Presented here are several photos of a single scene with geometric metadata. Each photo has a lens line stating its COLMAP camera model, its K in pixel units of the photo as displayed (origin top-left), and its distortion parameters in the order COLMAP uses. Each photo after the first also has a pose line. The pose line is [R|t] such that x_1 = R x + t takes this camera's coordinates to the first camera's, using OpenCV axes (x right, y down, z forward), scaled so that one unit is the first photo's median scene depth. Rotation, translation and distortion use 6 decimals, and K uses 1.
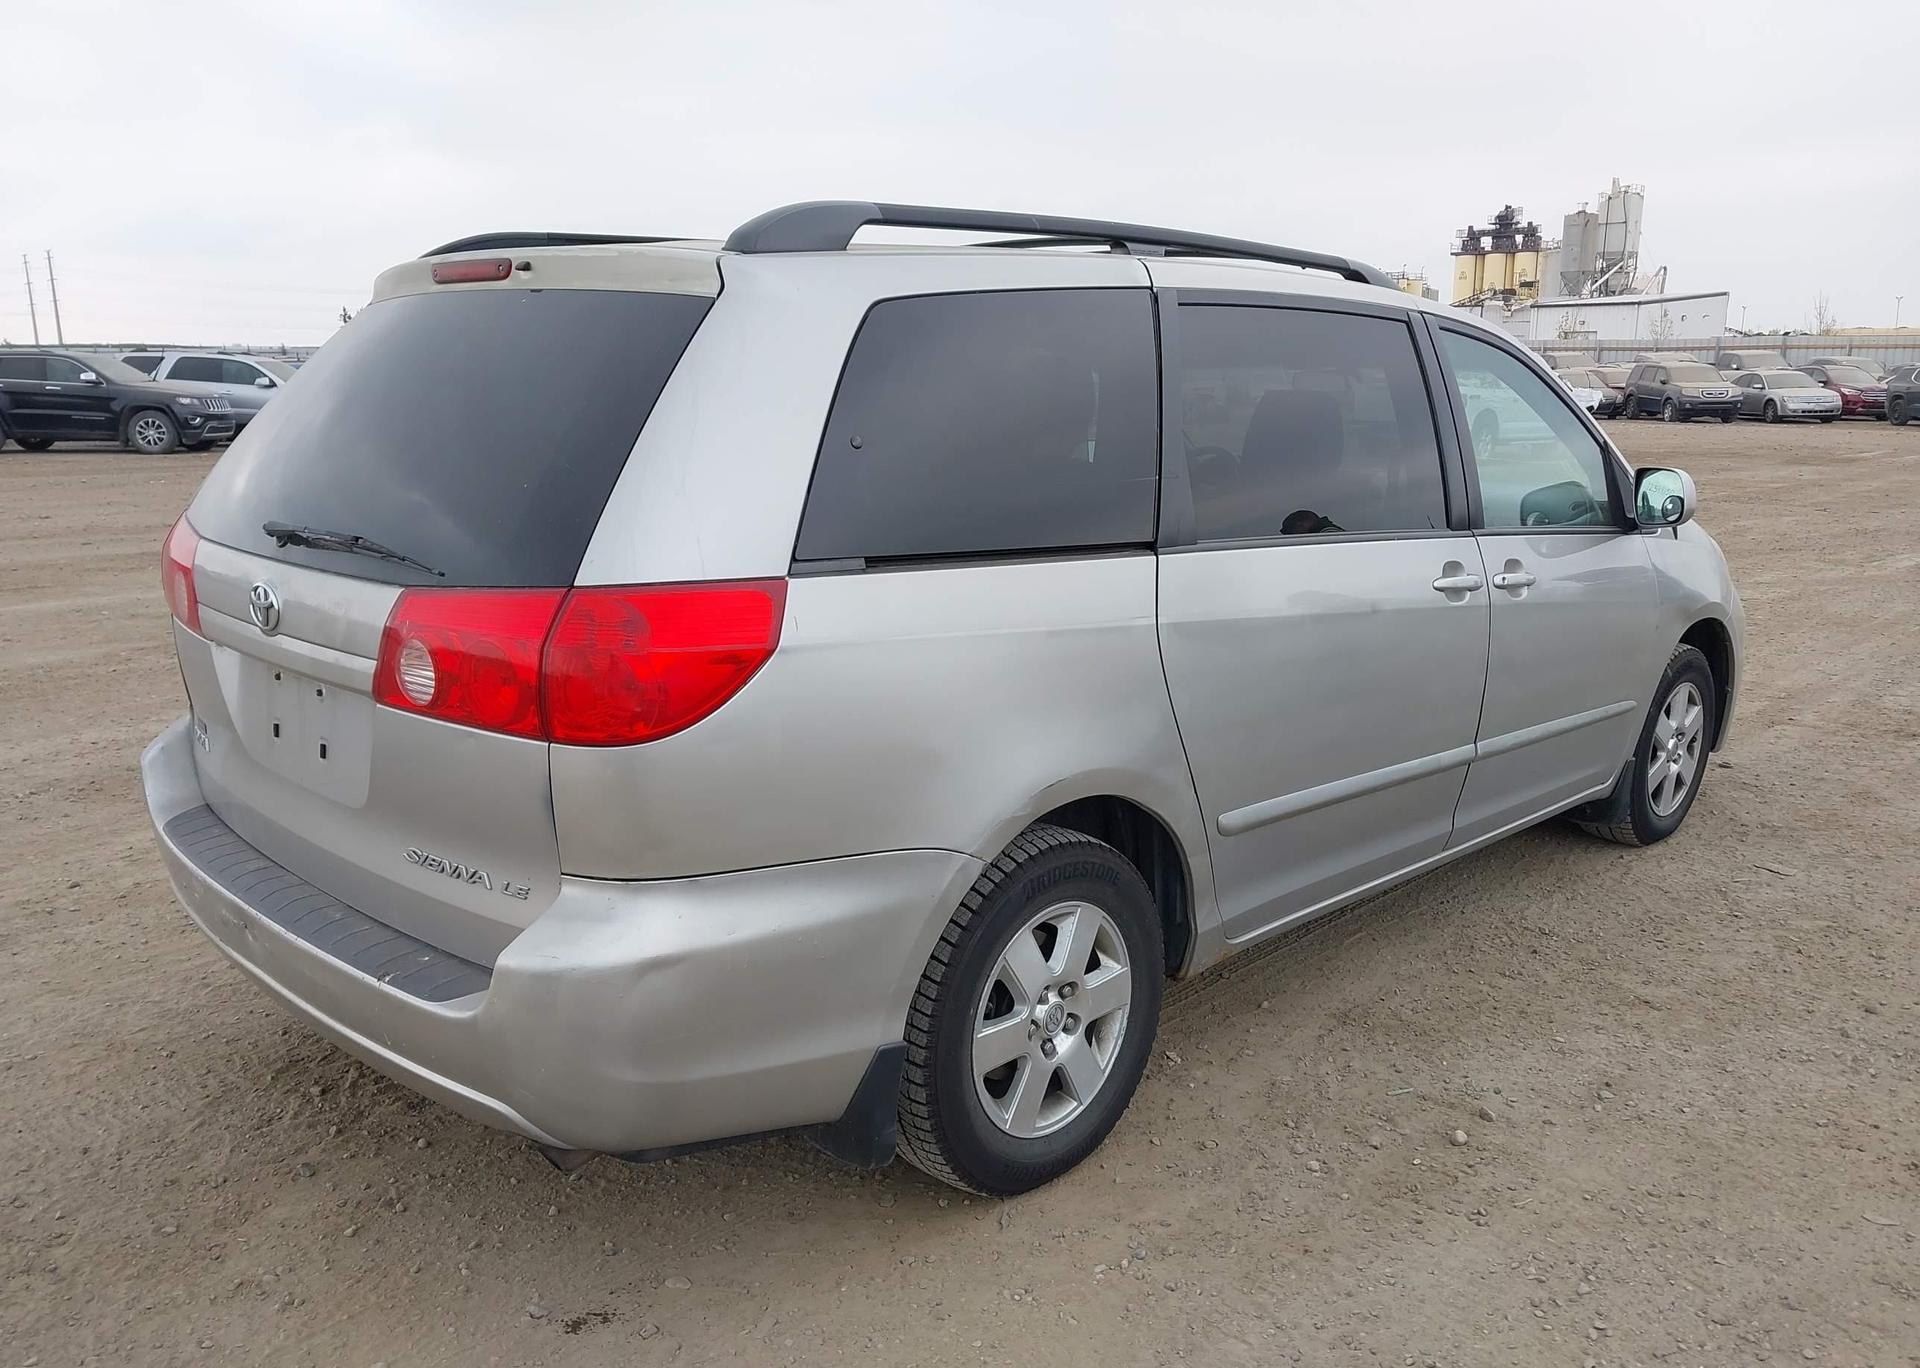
lens RADIAL K [[1521.3, 0, 970.9], [0, 1521.3, 692.1], [0, 0, 1]] dist [0.029426, -0.036660]
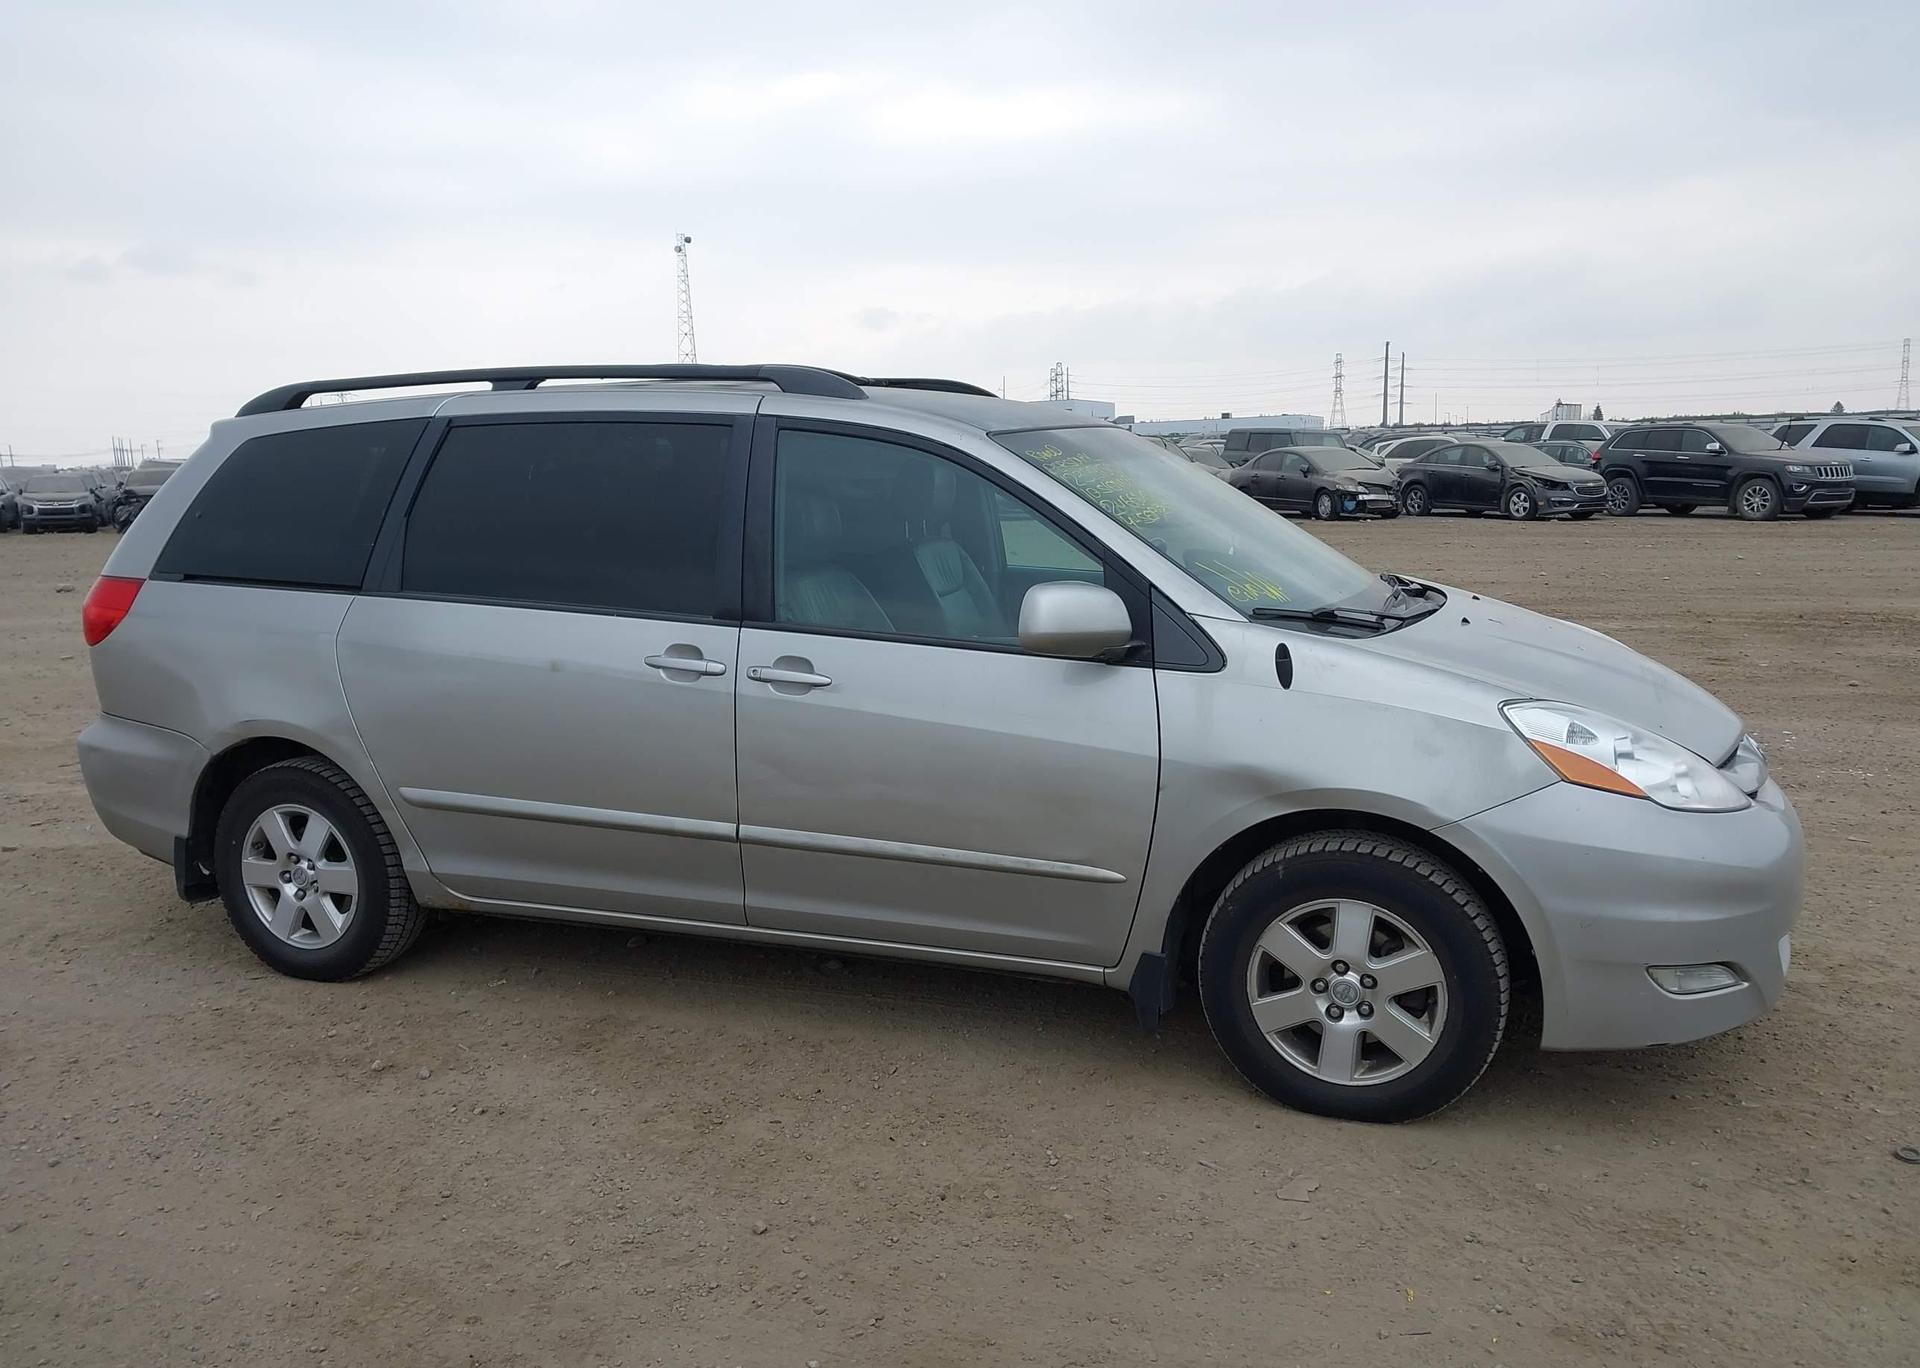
lens RADIAL K [[1521.3, 0, 958.9], [0, 1521.3, 693.8], [0, 0, 1]] dist [0.029426, -0.036660]
pose [[0.394366, 0.131896, -0.909439, 1.201727], [-0.167039, 0.983448, 0.070195, -0.138522], [0.903645, 0.124229, 0.409870, 0.640225]]
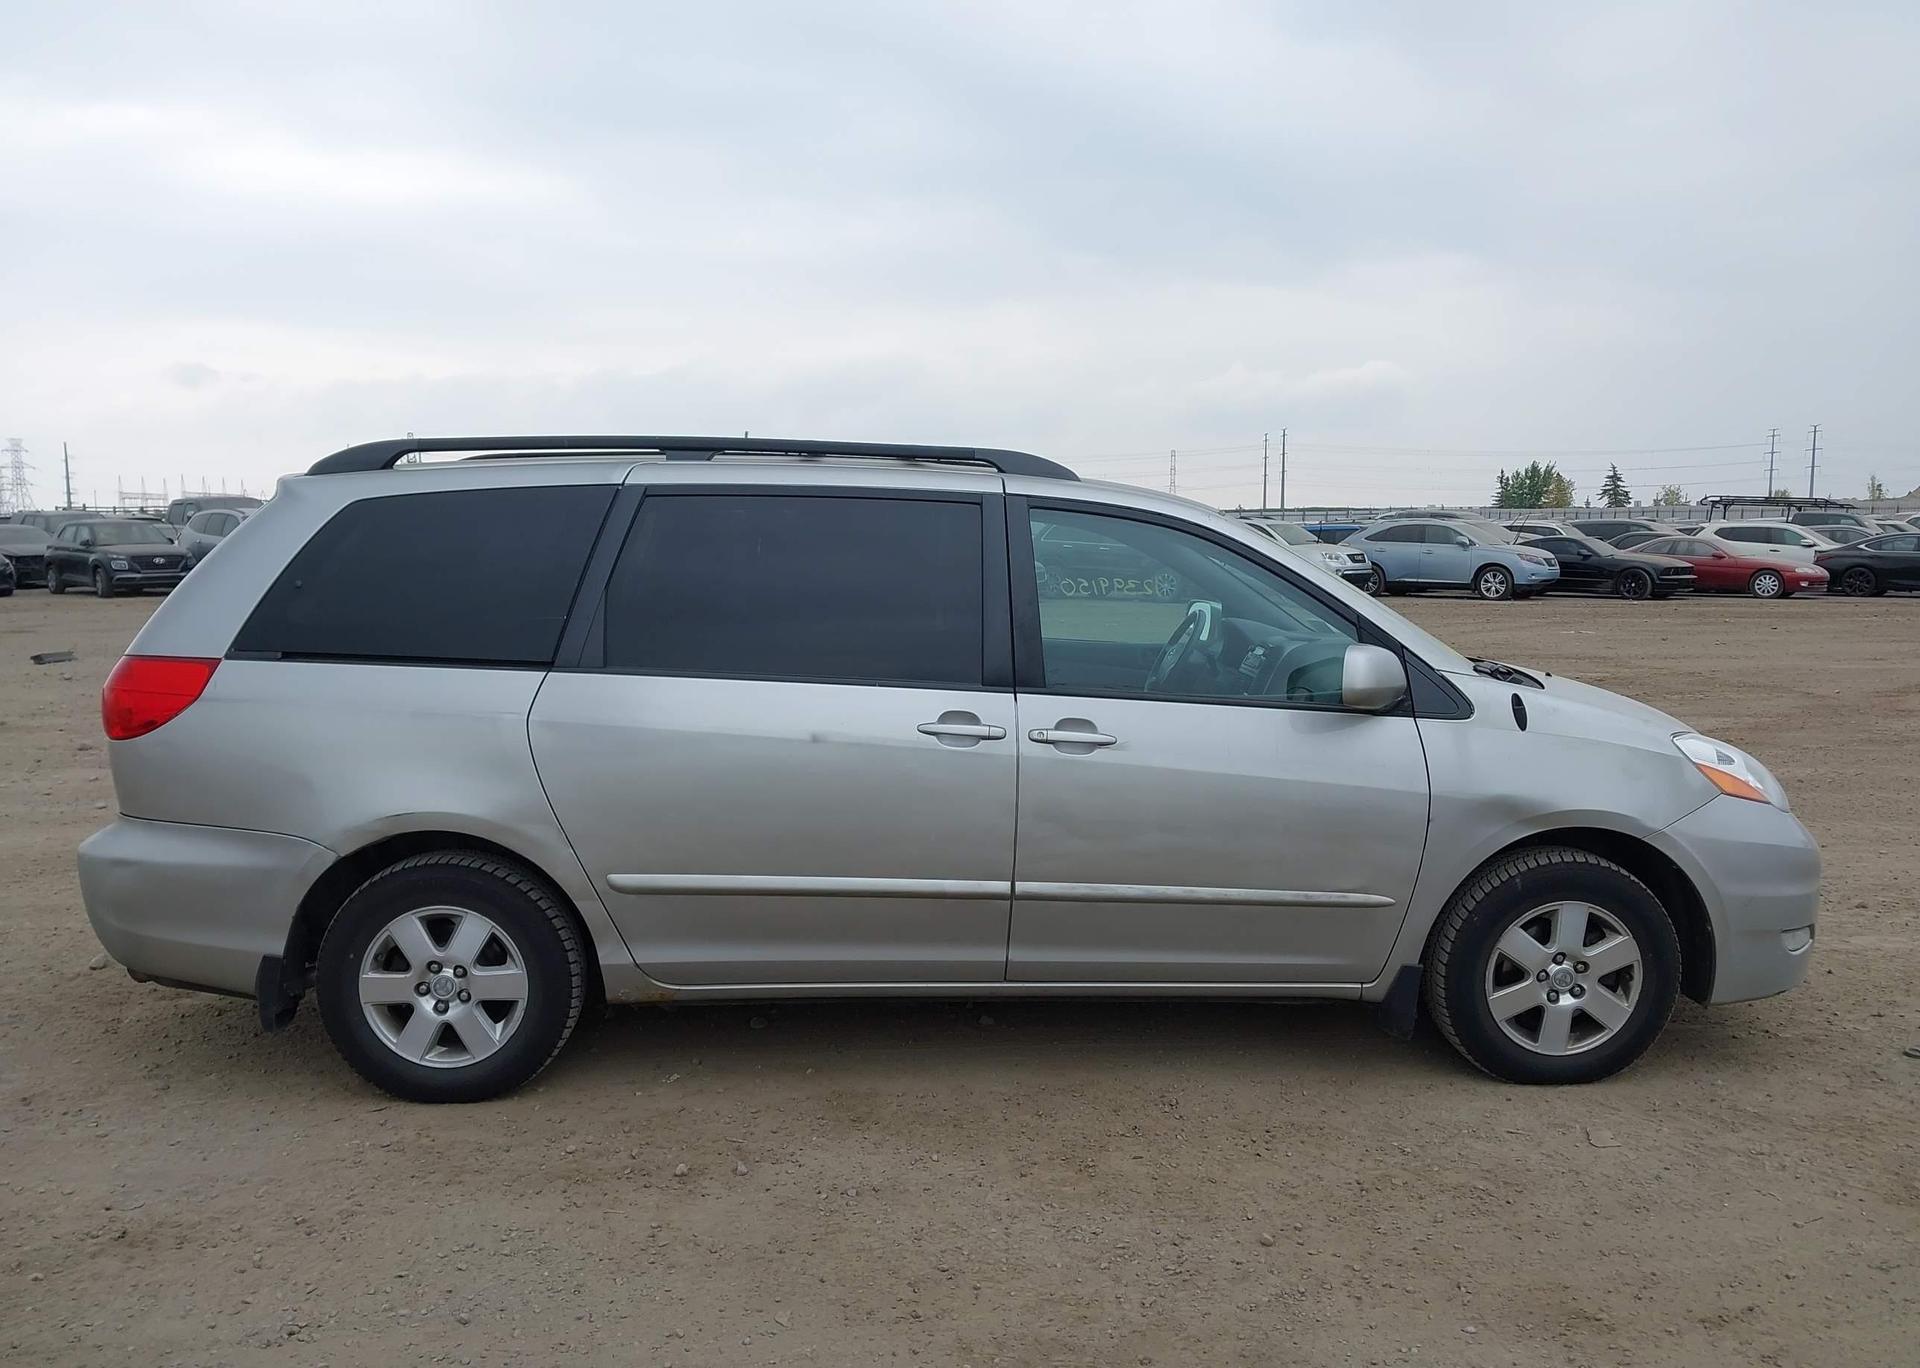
lens RADIAL K [[1521.3, 0, 973.1], [0, 1521.3, 674.1], [0, 0, 1]] dist [0.029426, -0.036660]
pose [[0.733649, 0.062382, -0.676659, 0.935326], [-0.137710, 0.988764, -0.058153, -0.042100], [0.665428, 0.135846, 0.733997, 0.159261]]
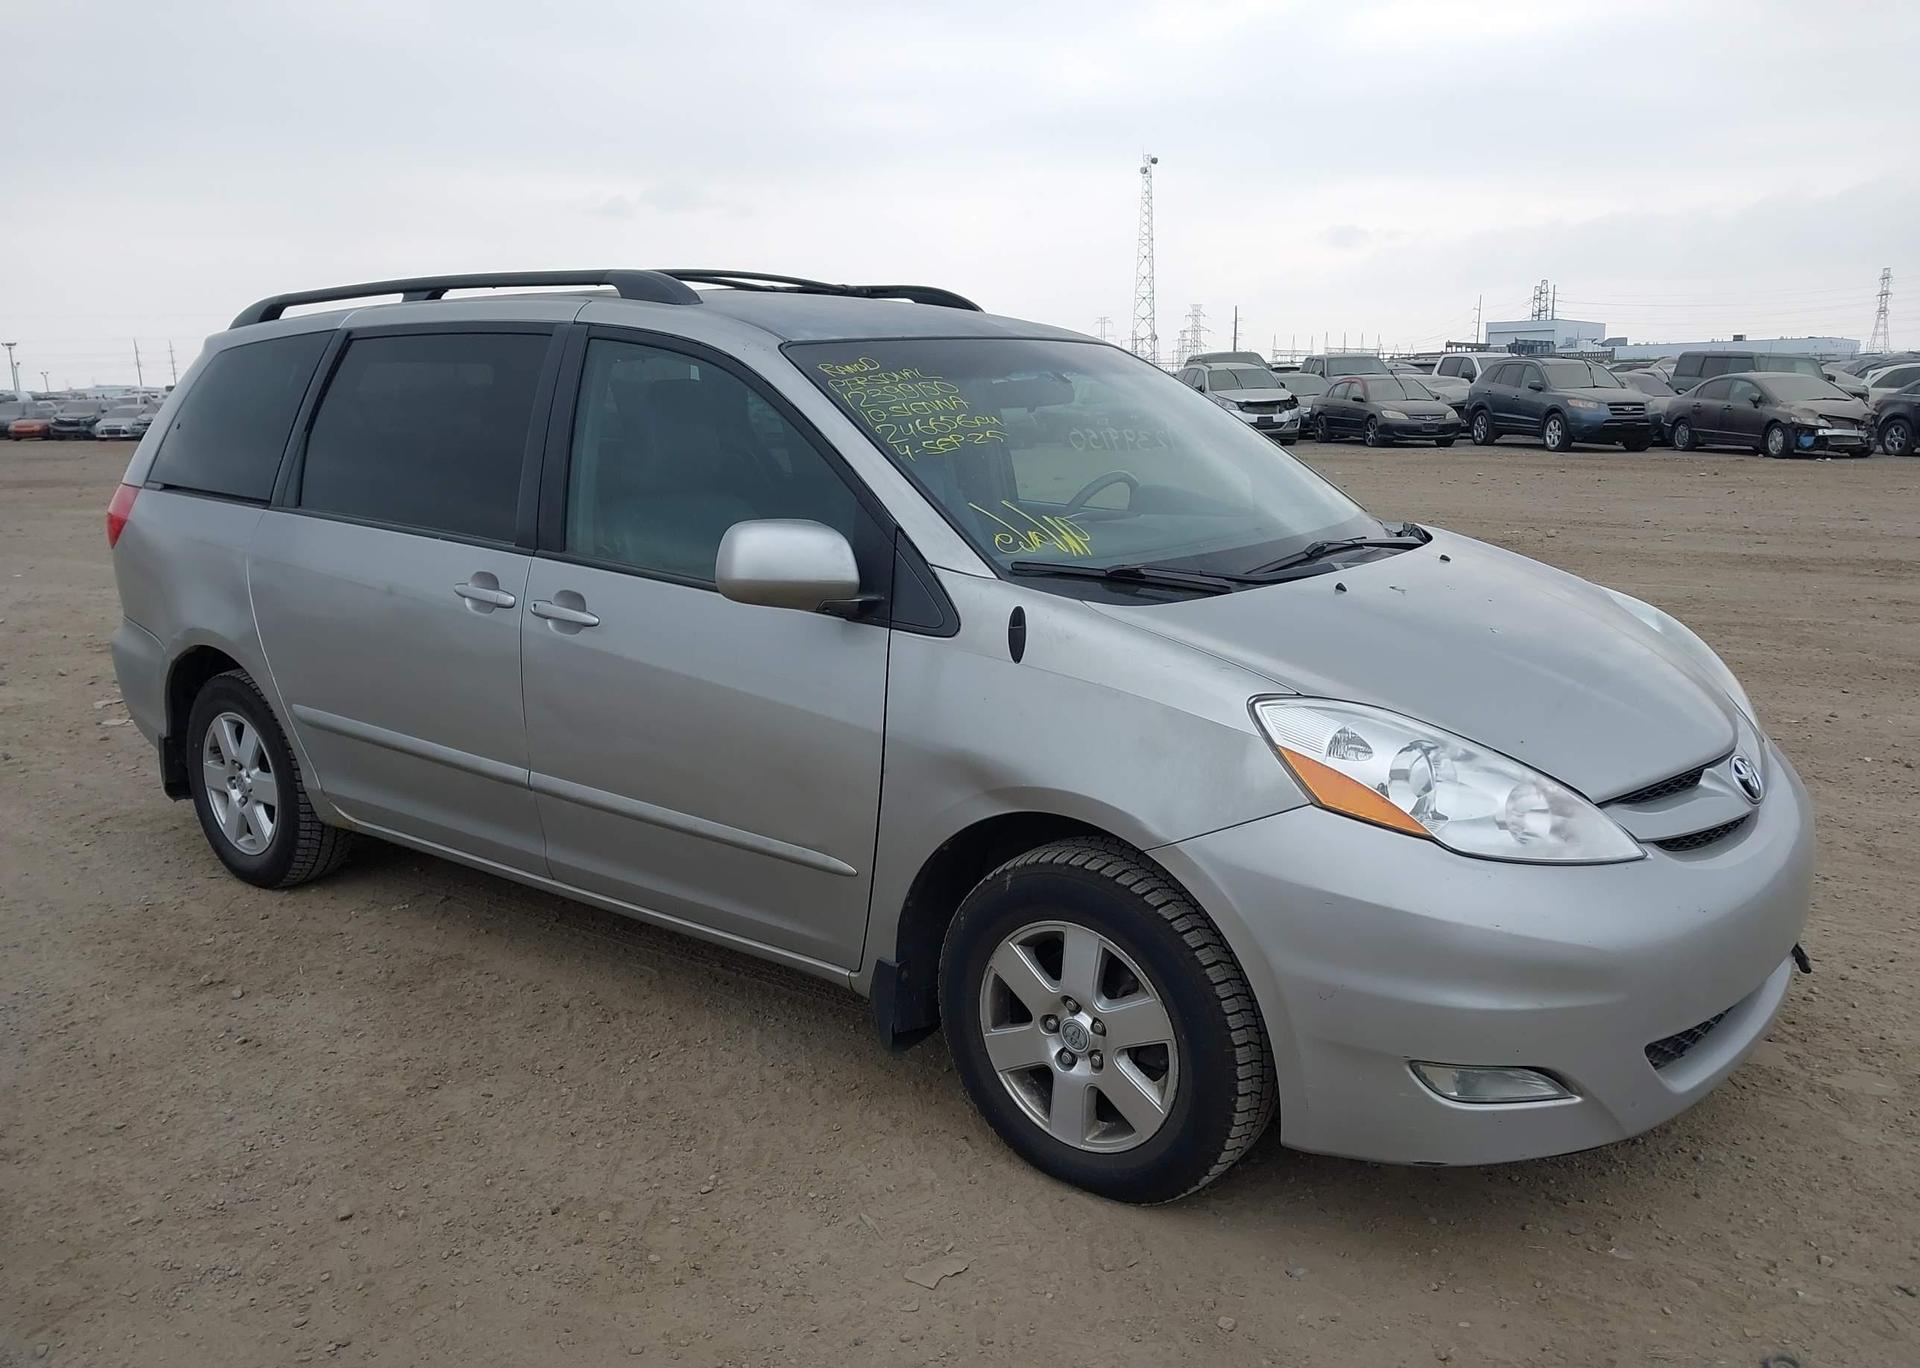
lens RADIAL K [[1521.3, 0, 958.7], [0, 1521.3, 685.1], [0, 0, 1]] dist [0.029426, -0.036660]
pose [[0.112723, 0.187222, -0.975829, 1.175386], [-0.191902, 0.967700, 0.163495, -0.207542], [0.974919, 0.168834, 0.145011, 1.016978]]
